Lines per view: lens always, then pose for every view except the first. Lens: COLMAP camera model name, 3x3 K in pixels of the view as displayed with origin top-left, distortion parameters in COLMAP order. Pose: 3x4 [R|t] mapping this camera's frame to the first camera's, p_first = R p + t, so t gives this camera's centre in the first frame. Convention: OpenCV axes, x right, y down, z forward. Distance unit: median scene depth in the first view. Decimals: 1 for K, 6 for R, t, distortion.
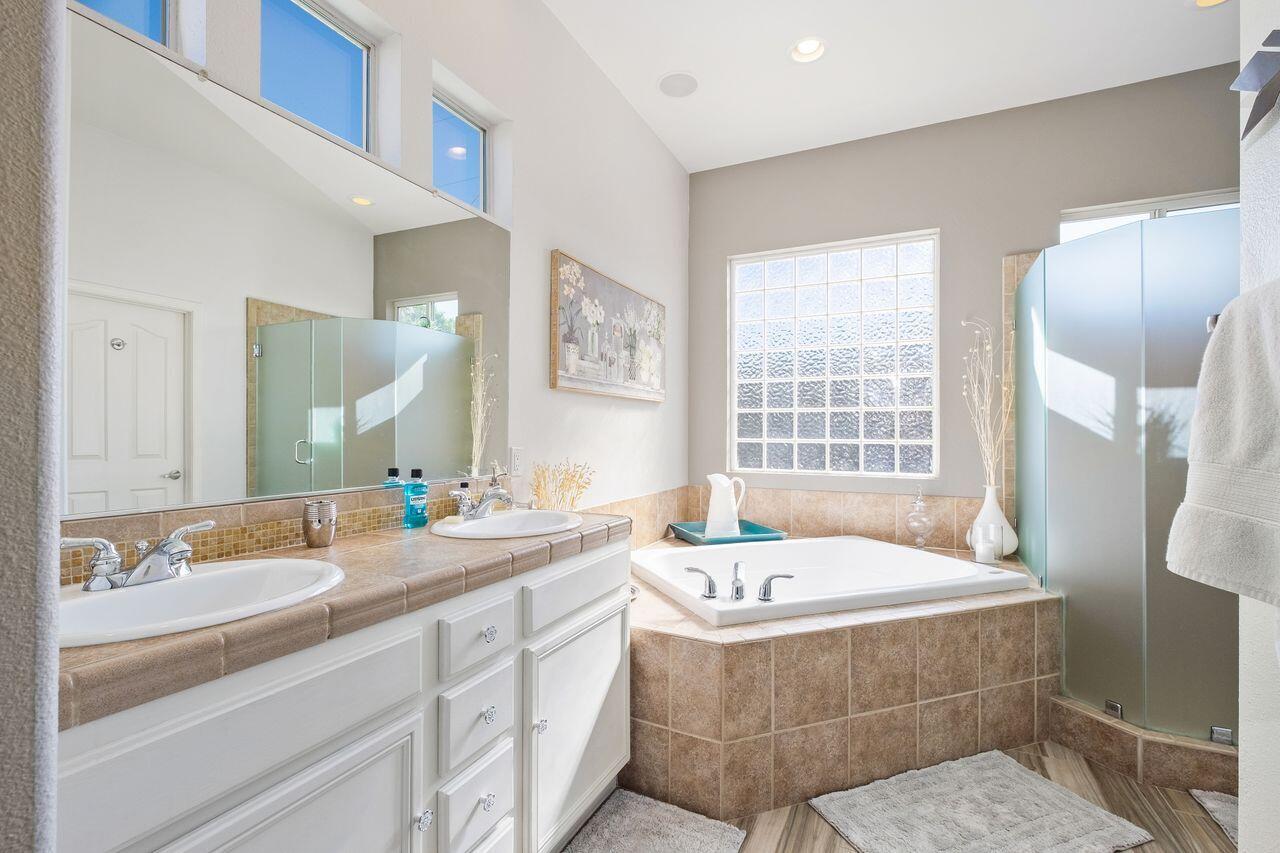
lens RADIAL K [[565.3, 0, 637.9], [0, 565.3, 429.2], [0, 0, 1]] dist [-0.001451, -0.000722]
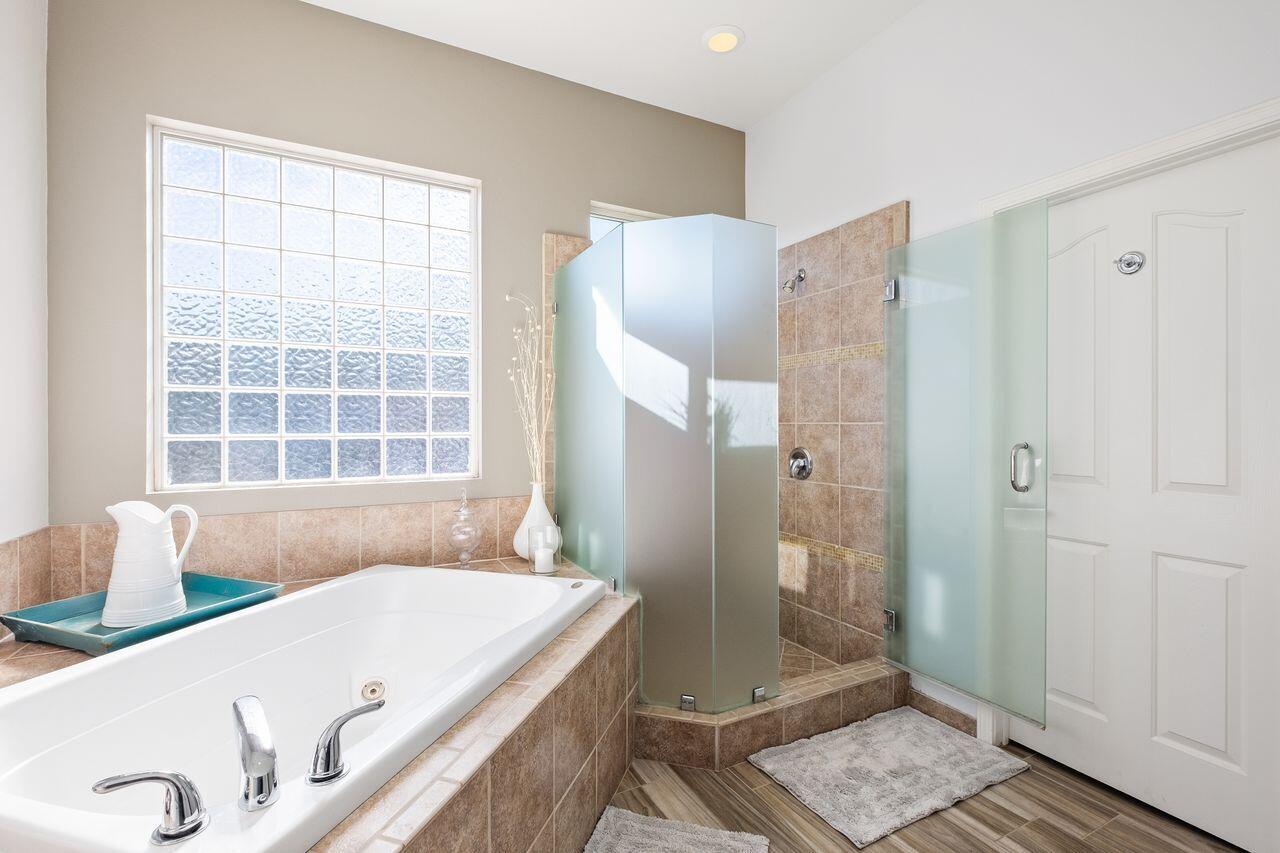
lens RADIAL K [[565.3, 0, 641.8], [0, 565.3, 421.4], [0, 0, 1]] dist [-0.001451, -0.000722]
pose [[0.598991, -0.000908, 0.800755, 0.001292], [-0.001900, 0.999995, 0.002555, 0.000376], [-0.800754, -0.003052, 0.598986, 0.292318]]
